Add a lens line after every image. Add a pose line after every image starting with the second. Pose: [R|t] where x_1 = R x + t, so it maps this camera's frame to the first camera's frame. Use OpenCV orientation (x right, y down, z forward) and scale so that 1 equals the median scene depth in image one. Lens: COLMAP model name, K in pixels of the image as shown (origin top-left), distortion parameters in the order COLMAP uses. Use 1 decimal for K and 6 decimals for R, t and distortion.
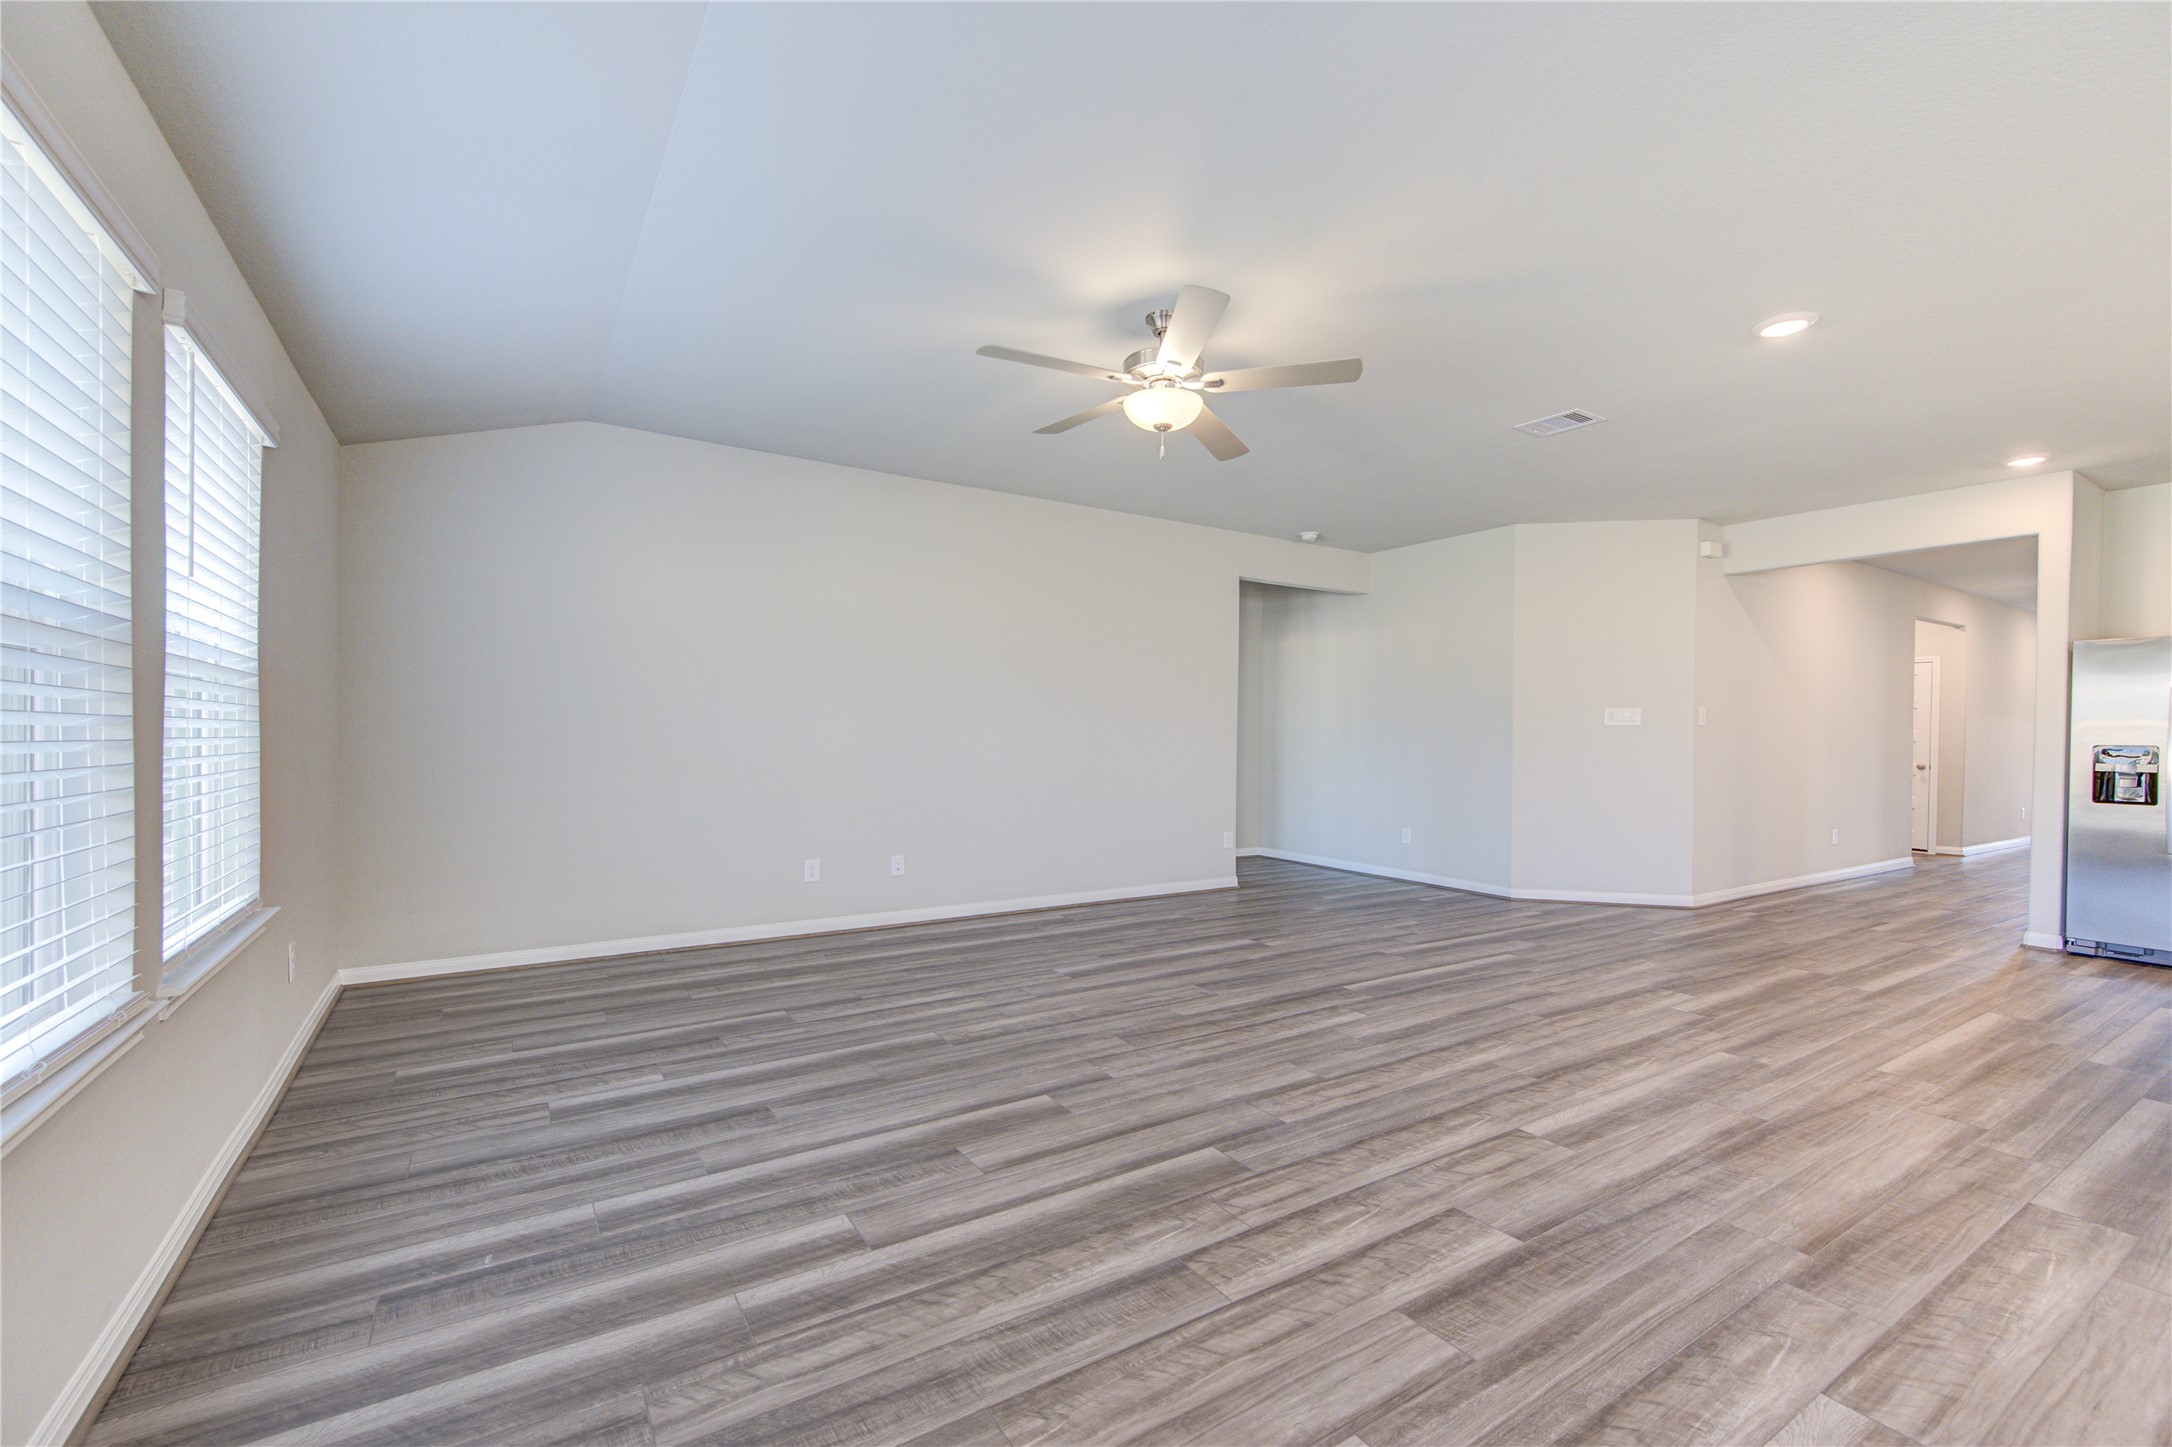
lens RADIAL K [[855.8, 0, 1066.9], [0, 855.8, 728.8], [0, 0, 1]] dist [0.000756, 0.000050]
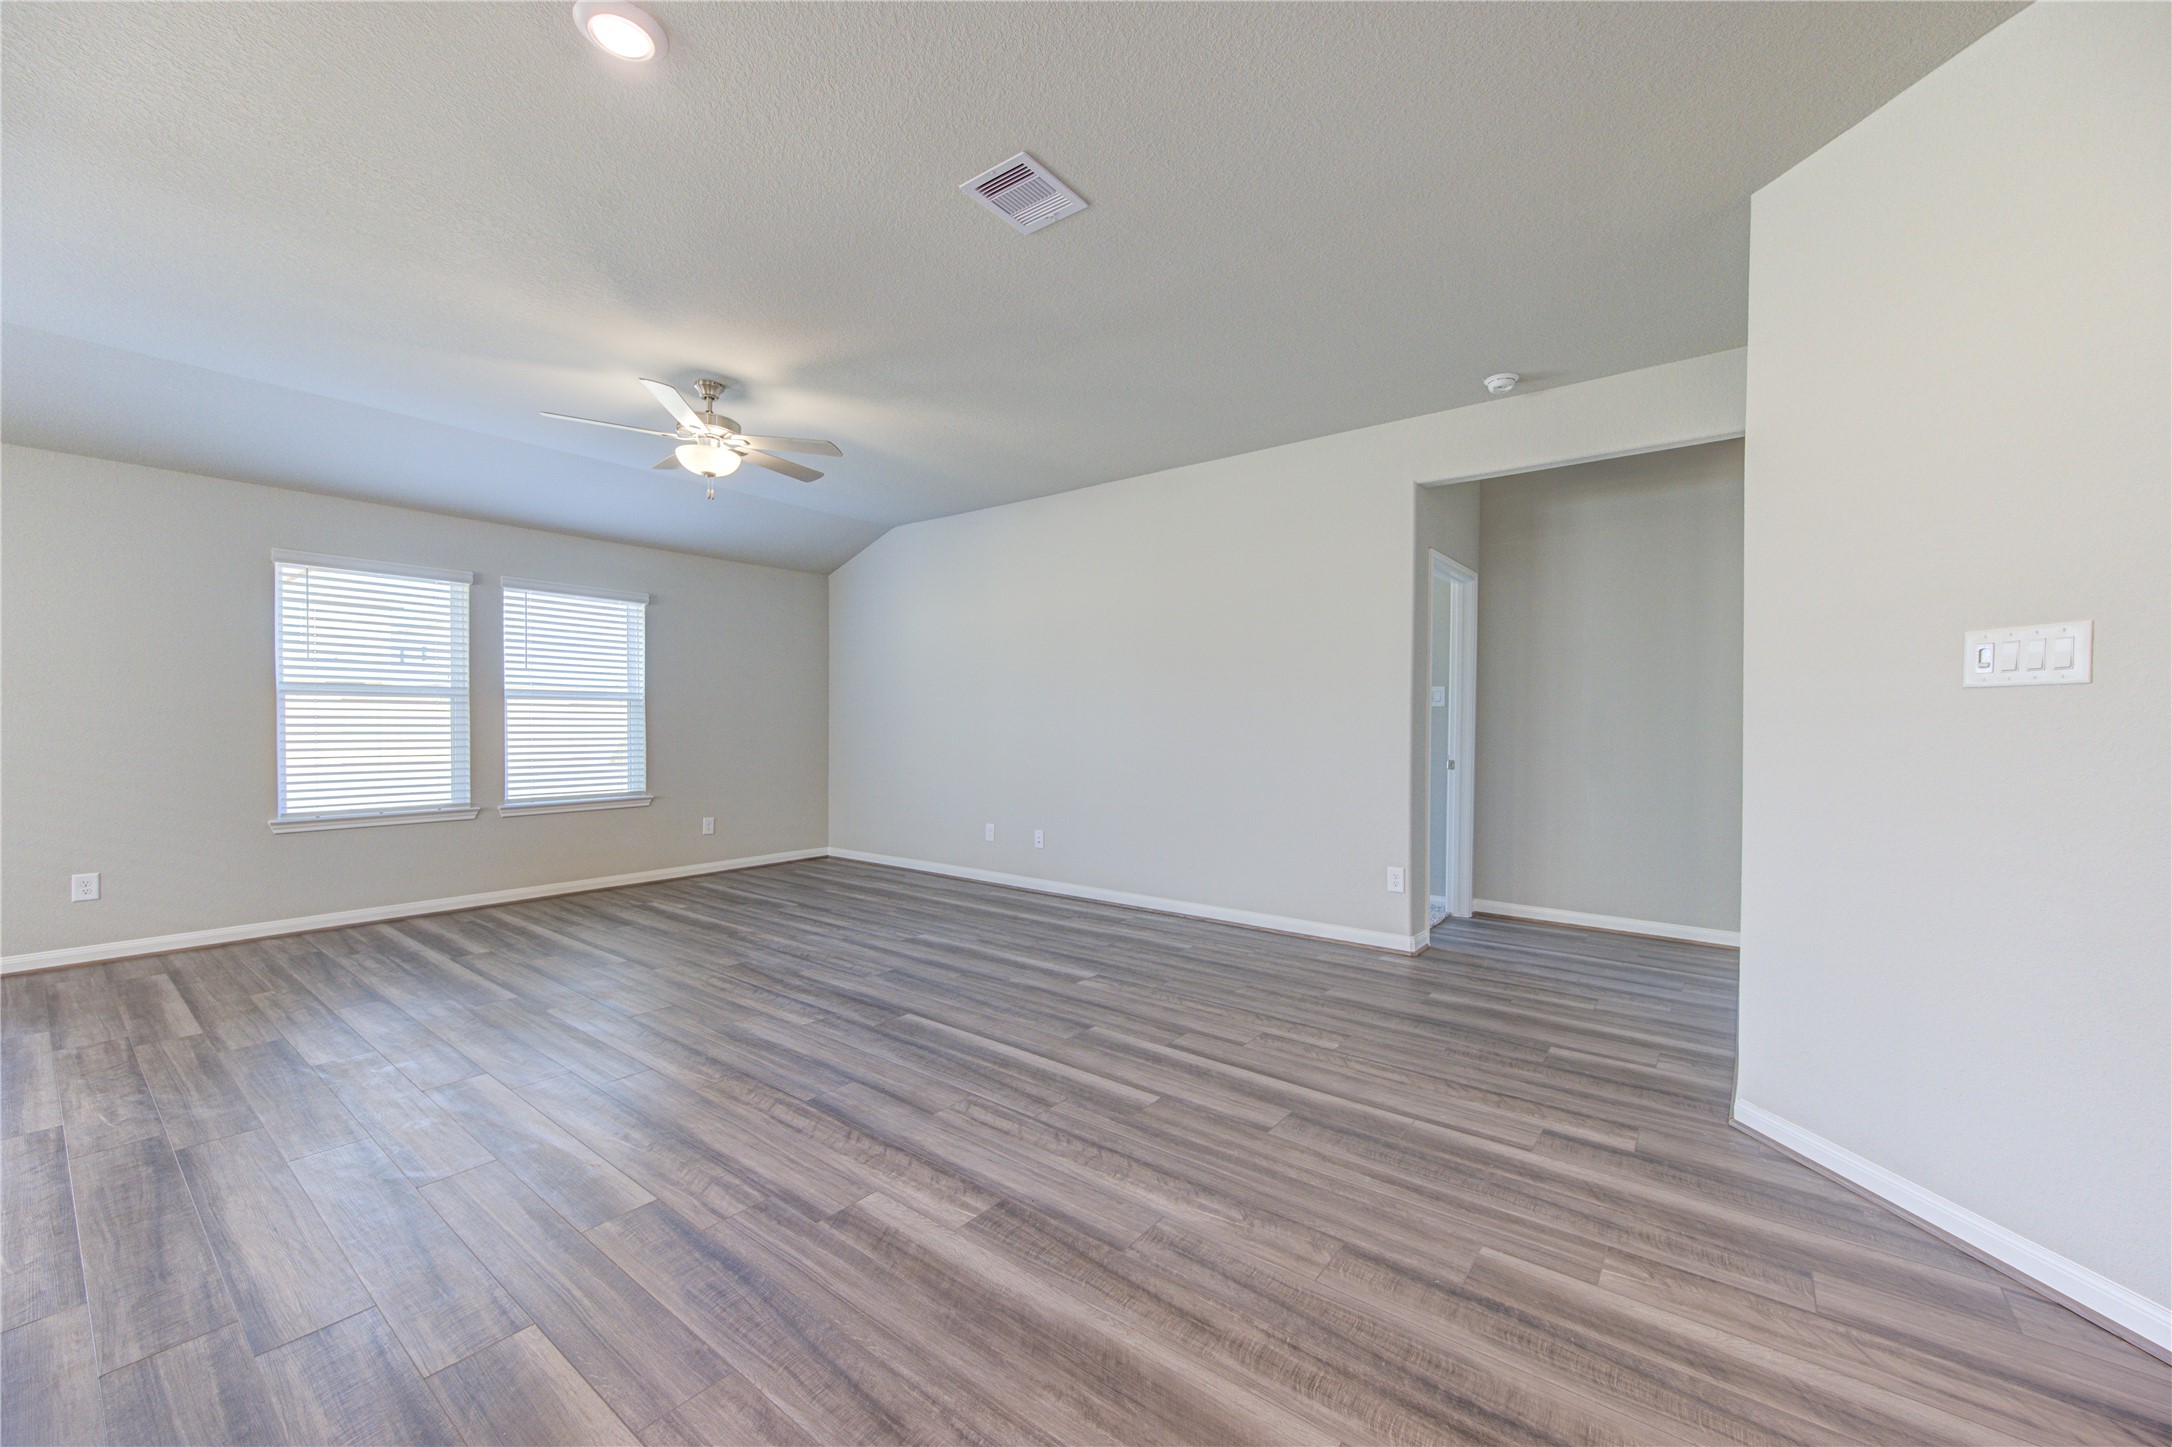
lens RADIAL K [[855.8, 0, 1067.9], [0, 855.8, 719.3], [0, 0, 1]] dist [0.000756, 0.000050]
pose [[0.364376, -0.009860, -0.931200, 1.278159], [0.002180, 0.999950, -0.009735, 0.017330], [0.931249, 0.001517, 0.364379, 0.906380]]
